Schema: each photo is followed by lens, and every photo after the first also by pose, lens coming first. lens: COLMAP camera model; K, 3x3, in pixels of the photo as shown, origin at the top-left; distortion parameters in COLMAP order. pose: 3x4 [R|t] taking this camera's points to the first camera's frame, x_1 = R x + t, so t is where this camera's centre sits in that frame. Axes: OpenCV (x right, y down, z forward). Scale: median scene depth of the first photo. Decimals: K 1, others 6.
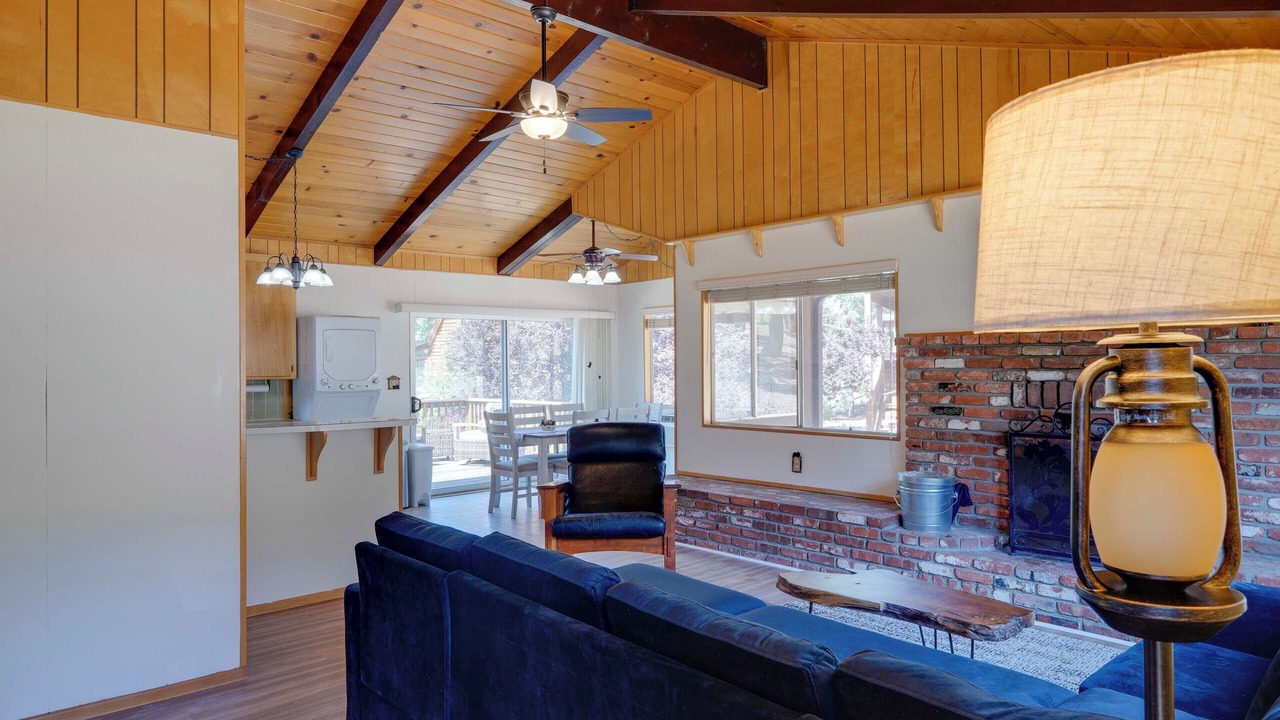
lens RADIAL K [[799.6, 0, 641.8], [0, 799.6, 361.6], [0, 0, 1]] dist [-0.002214, -0.006641]
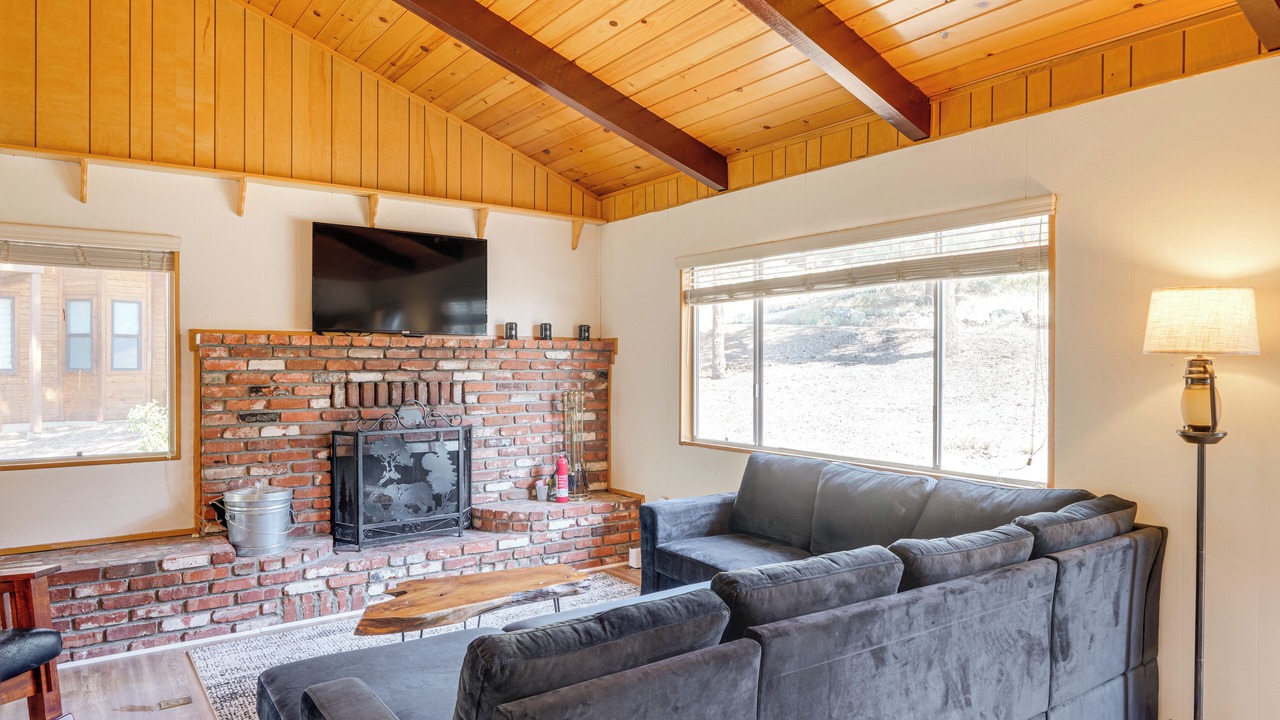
lens RADIAL K [[799.6, 0, 643.9], [0, 799.6, 365.9], [0, 0, 1]] dist [-0.002214, -0.006641]
pose [[0.097959, 0.003715, 0.995184, -0.490737], [-0.004792, 0.999983, -0.003261, 0.004398], [-0.995179, -0.004450, 0.097975, 0.495875]]
